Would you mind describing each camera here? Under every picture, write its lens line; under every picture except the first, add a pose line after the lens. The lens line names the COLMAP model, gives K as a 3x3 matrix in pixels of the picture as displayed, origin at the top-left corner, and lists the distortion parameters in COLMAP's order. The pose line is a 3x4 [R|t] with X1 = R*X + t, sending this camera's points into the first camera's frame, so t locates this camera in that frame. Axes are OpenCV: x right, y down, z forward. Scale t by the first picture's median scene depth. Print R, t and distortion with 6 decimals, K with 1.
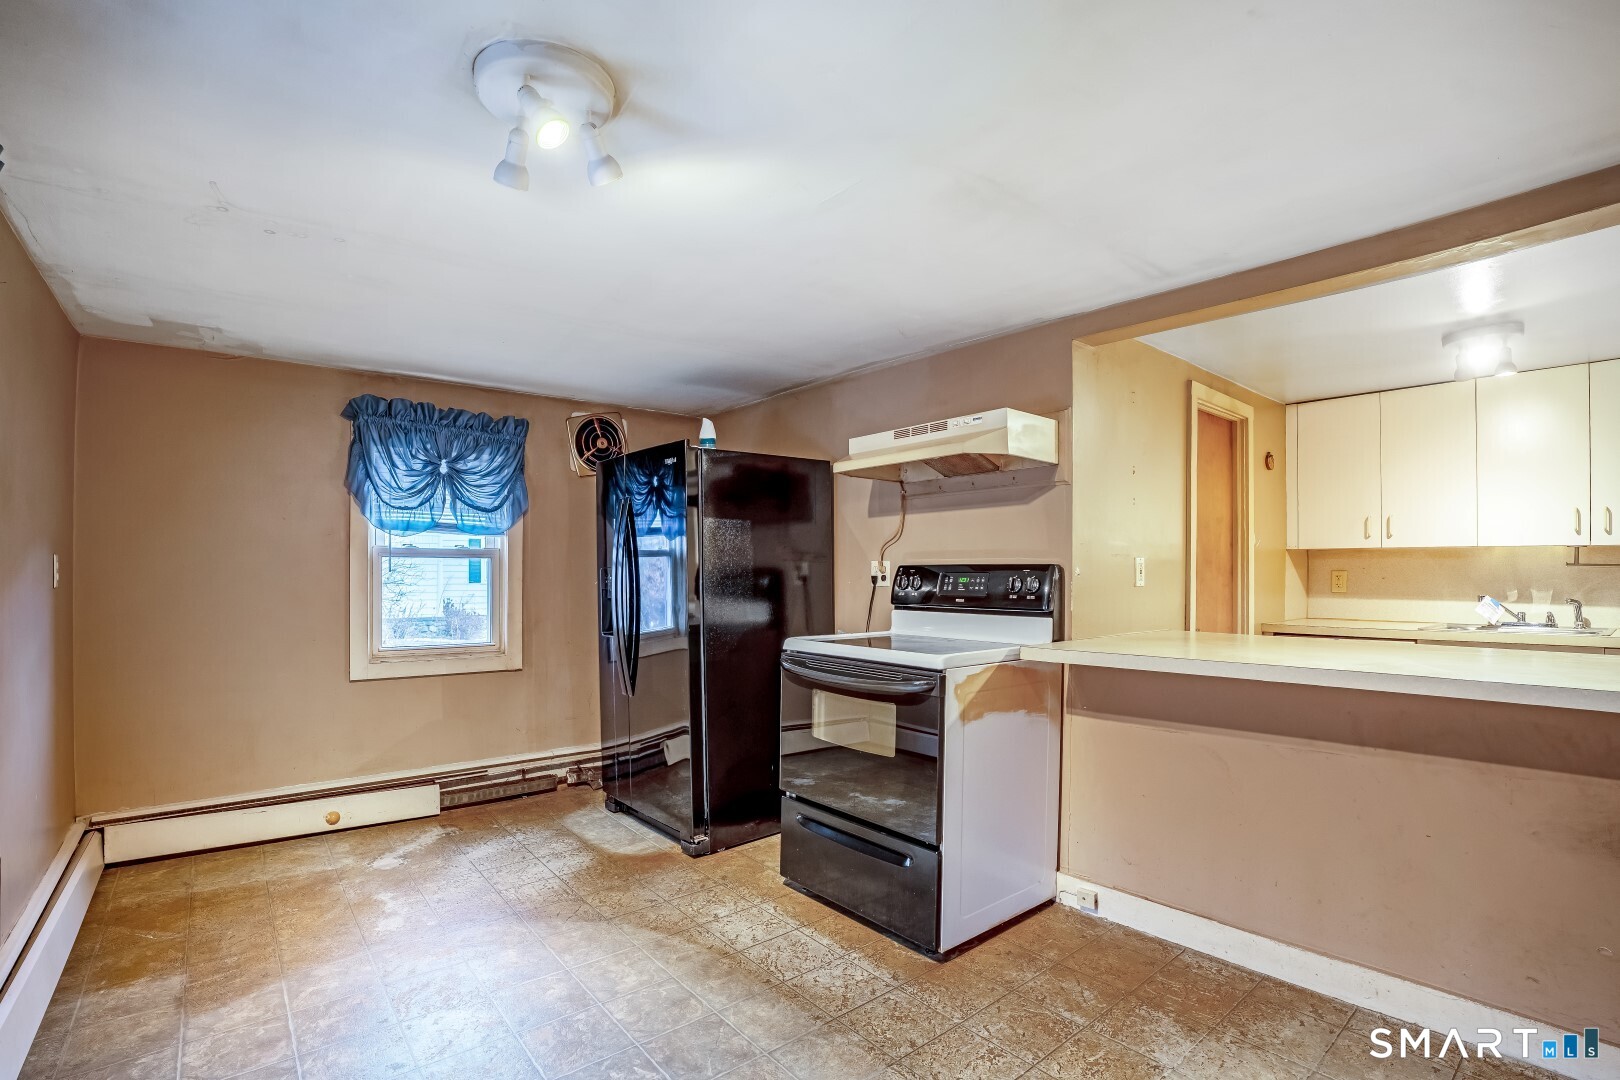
lens RADIAL K [[754.3, 0, 807.7], [0, 754.3, 568.5], [0, 0, 1]] dist [-0.046343, 0.000017]
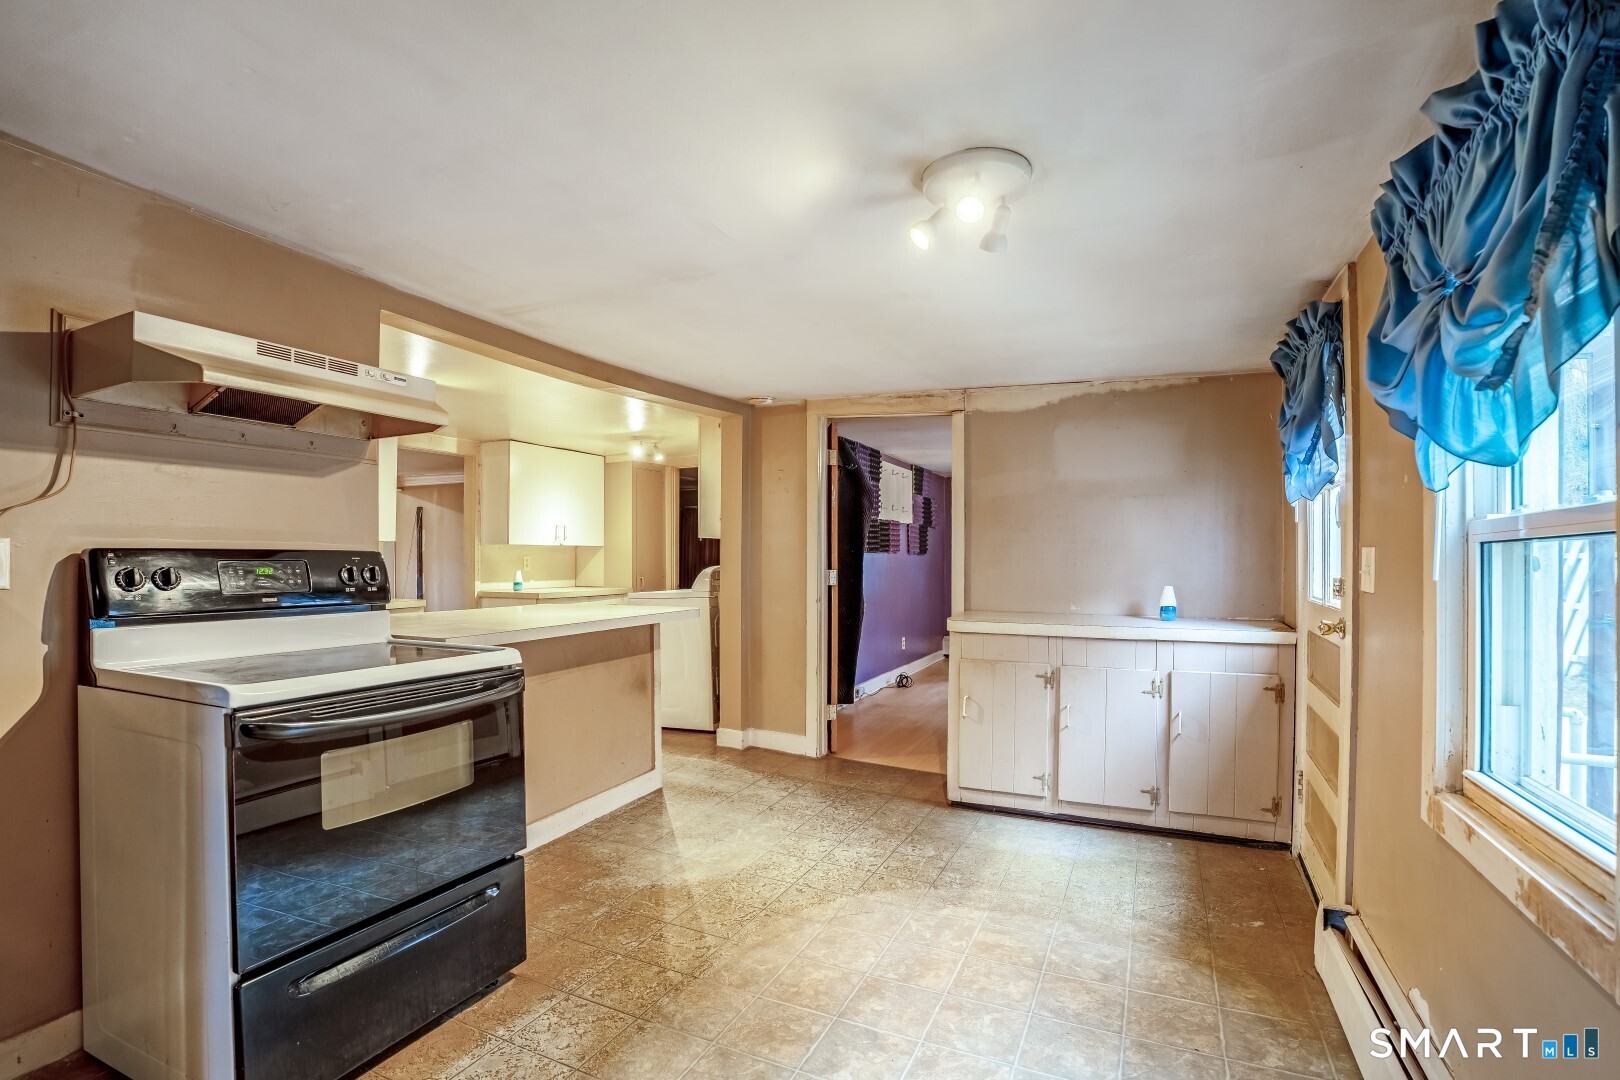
lens RADIAL K [[736.4, 0, 807.2], [0, 736.4, 561.6], [0, 0, 1]] dist [-0.000381, -0.000080]
pose [[-0.405763, -0.006141, 0.913958, -0.776174], [-0.003589, 0.999980, 0.005126, 0.000333], [-0.913971, -0.001200, -0.405777, 0.987190]]
